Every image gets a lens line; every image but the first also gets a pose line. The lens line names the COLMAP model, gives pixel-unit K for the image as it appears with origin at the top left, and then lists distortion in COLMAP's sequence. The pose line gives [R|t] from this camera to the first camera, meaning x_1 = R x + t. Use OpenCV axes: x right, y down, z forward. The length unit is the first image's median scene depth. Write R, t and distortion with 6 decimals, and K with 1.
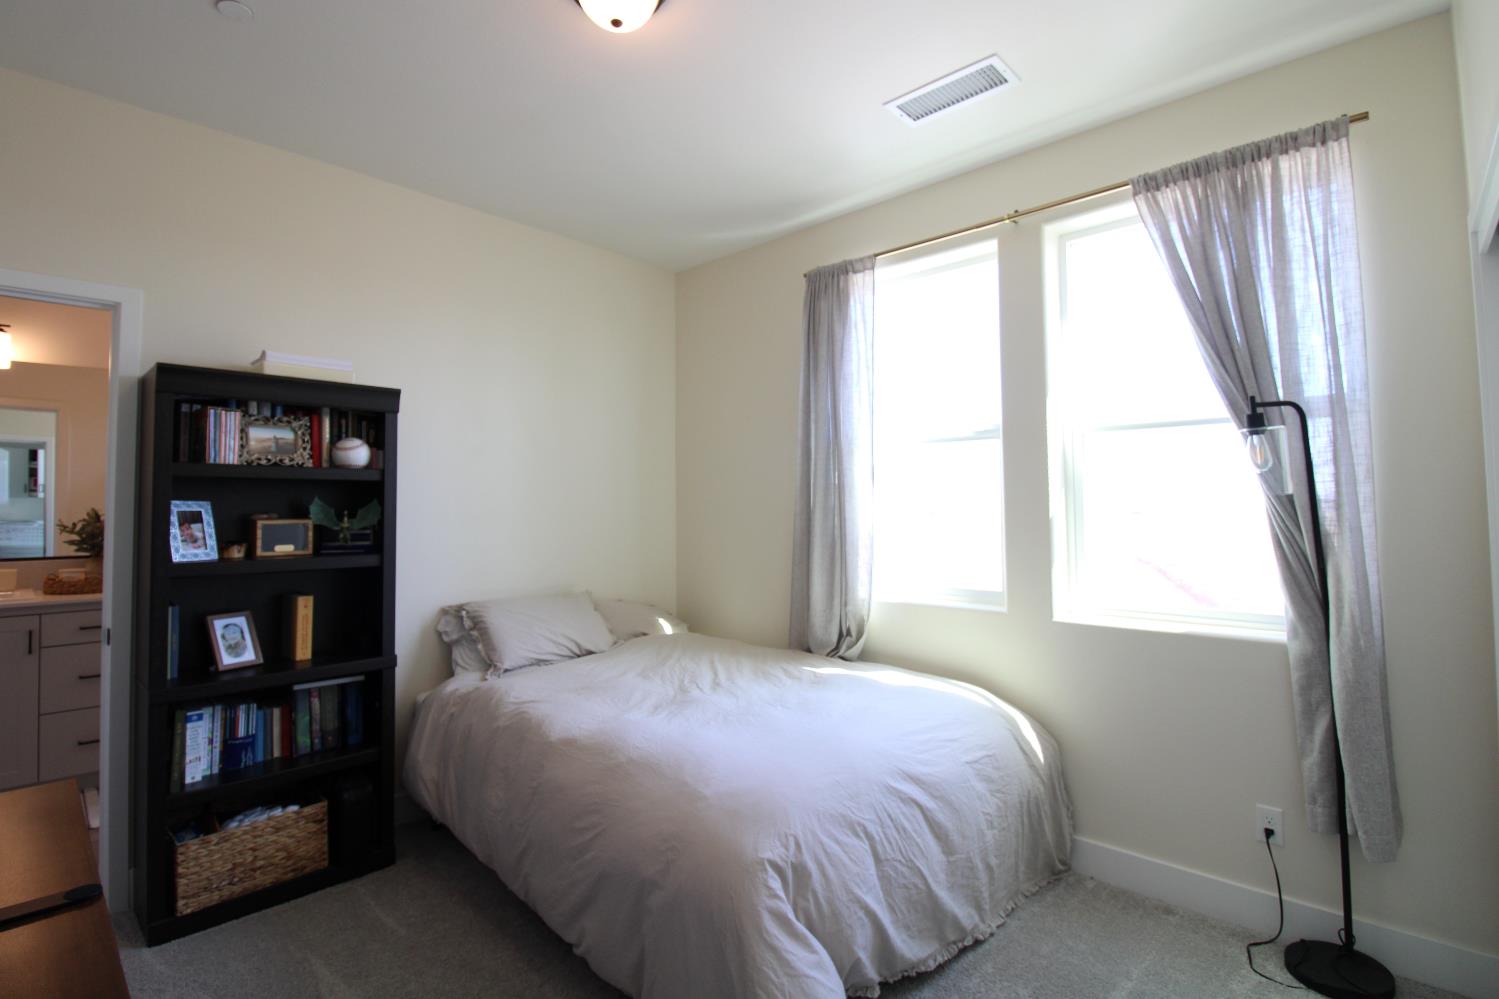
lens RADIAL K [[713.0, 0, 727.0], [0, 713.0, 476.4], [0, 0, 1]] dist [-0.011991, -0.001320]
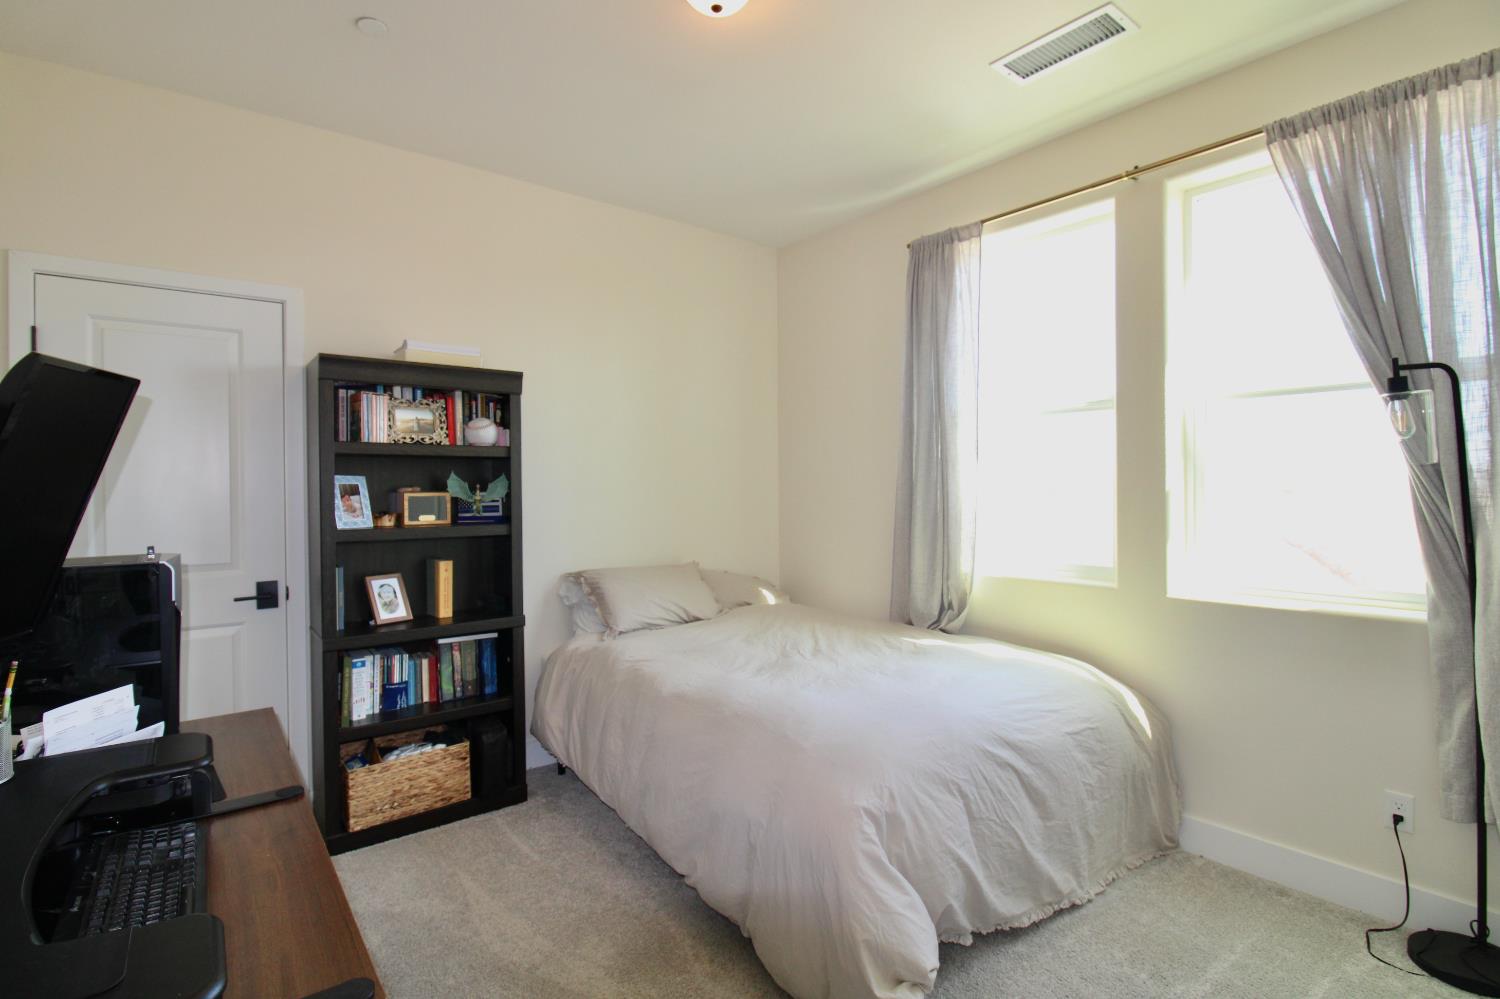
lens RADIAL K [[721.8, 0, 727.3], [0, 721.8, 493.9], [0, 0, 1]] dist [-0.000585, -0.010267]
pose [[0.989428, 0.000241, -0.145024, 0.009176], [0.007482, 0.998582, 0.052701, 0.007327], [0.144832, -0.053229, 0.988024, -0.055393]]
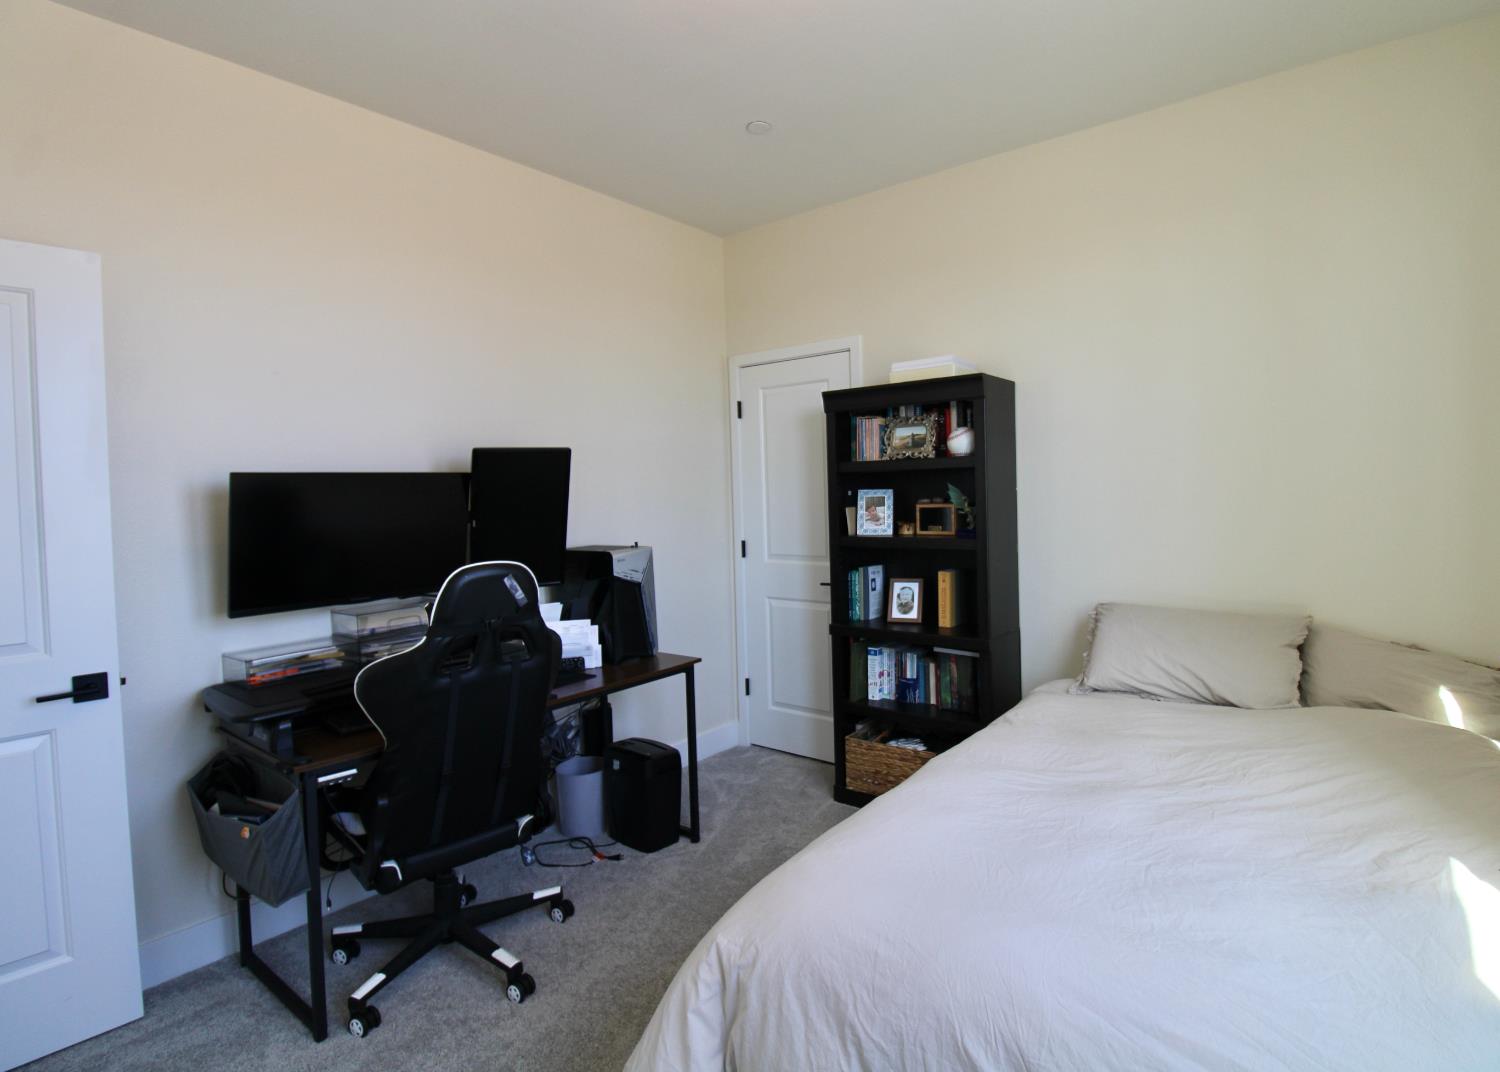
lens RADIAL K [[798.2, 0, 846.1], [0, 798.2, 500.1], [0, 0, 1]] dist [-0.000961, -0.000096]
pose [[0.121471, 0.022442, -0.992341, 0.693723], [0.073719, 0.996779, 0.031566, 0.003811], [0.989854, -0.076989, 0.119426, 0.756989]]
